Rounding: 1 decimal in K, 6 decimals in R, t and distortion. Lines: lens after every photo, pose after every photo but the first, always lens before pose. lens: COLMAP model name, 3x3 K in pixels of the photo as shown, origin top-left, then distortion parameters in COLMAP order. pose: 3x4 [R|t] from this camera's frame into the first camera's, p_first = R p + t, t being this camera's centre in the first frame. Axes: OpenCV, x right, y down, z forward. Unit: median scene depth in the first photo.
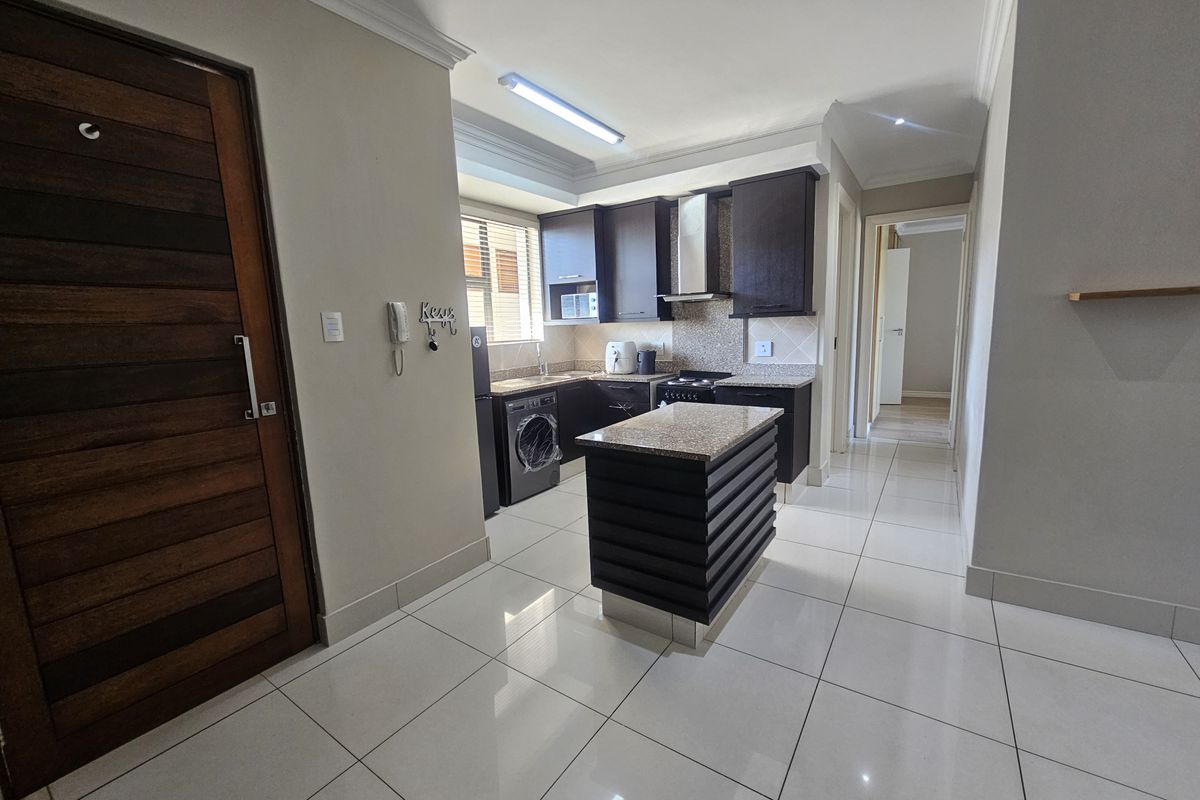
lens RADIAL K [[490.3, 0, 602.9], [0, 490.3, 398.8], [0, 0, 1]] dist [-0.001084, 0.000071]
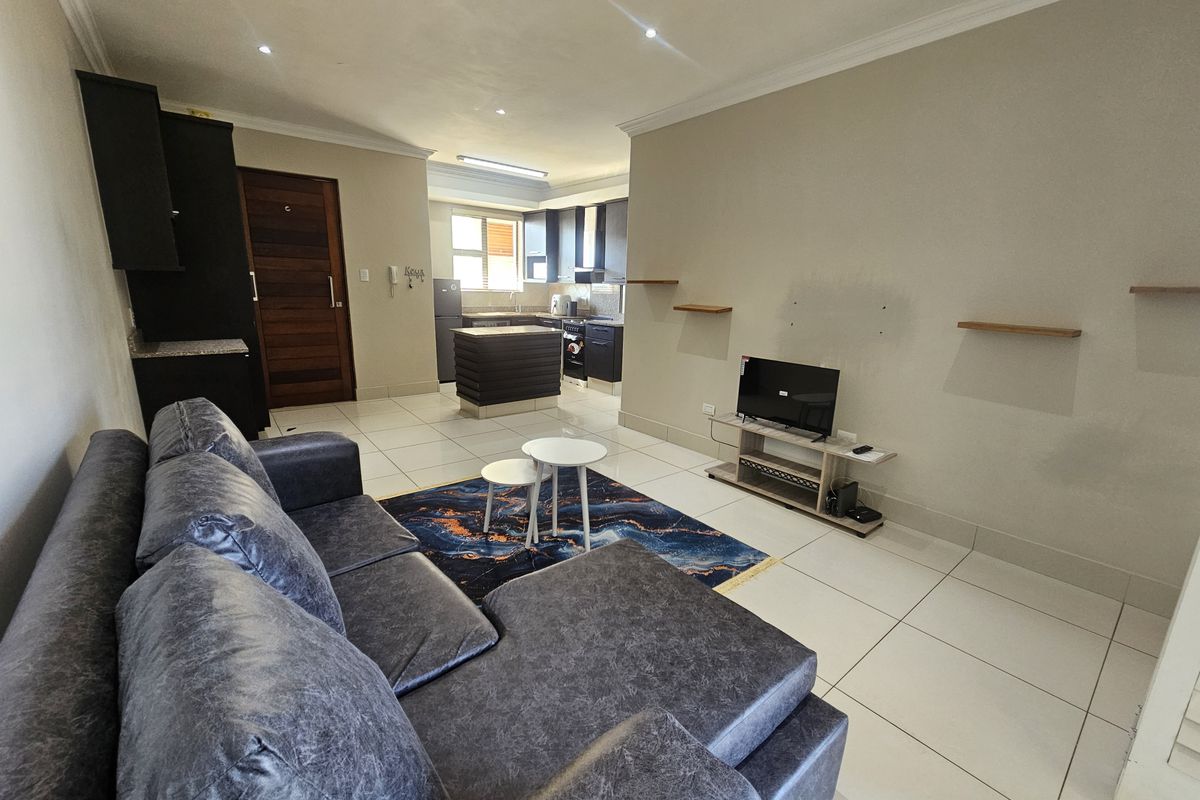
lens RADIAL K [[490.3, 0, 601.4], [0, 490.3, 398.8], [0, 0, 1]] dist [-0.001084, 0.000071]
pose [[0.954282, 0.127394, -0.270399, 0.663977], [-0.105640, 0.989990, 0.093595, 0.057733], [0.279616, -0.060751, 0.958188, -0.540124]]
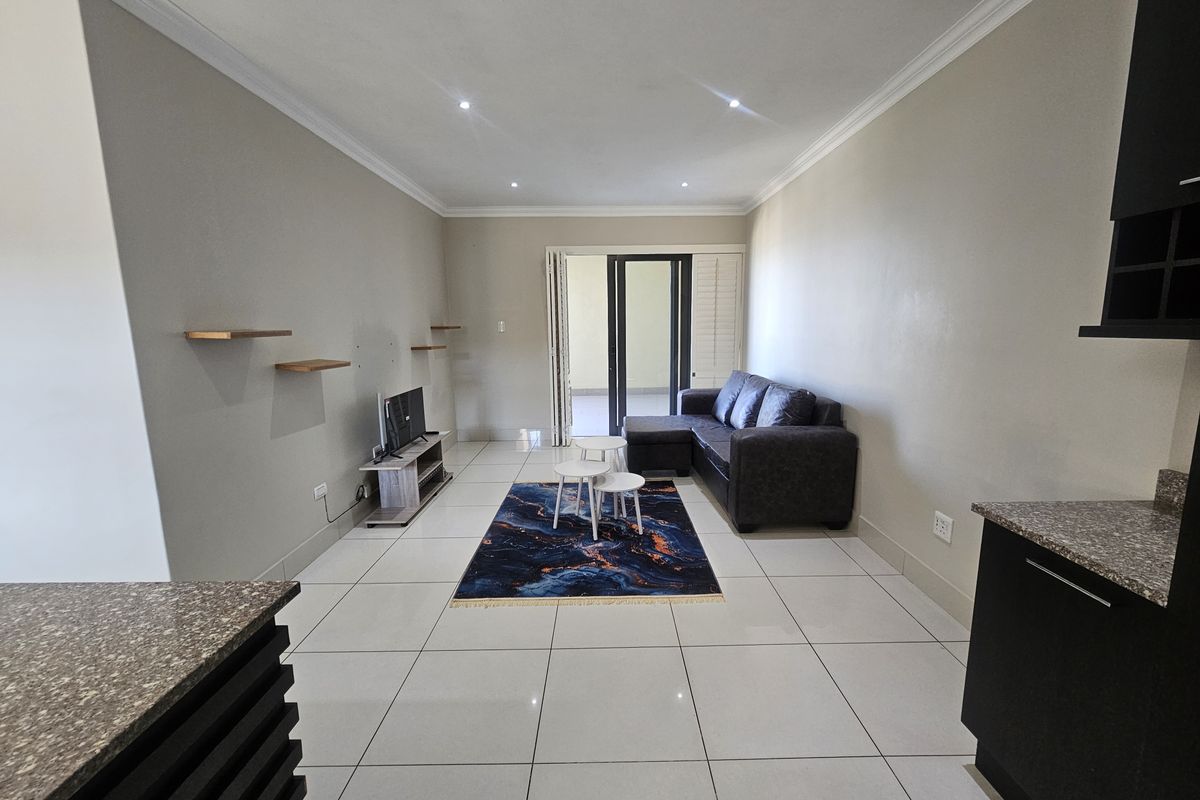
lens RADIAL K [[490.3, 0, 603.5], [0, 490.3, 401.2], [0, 0, 1]] dist [-0.001084, 0.000071]
pose [[-0.564479, -0.086062, 0.820949, -0.438544], [0.152175, 0.966653, 0.205971, -0.103074], [-0.811299, 0.241194, -0.532559, 0.671699]]
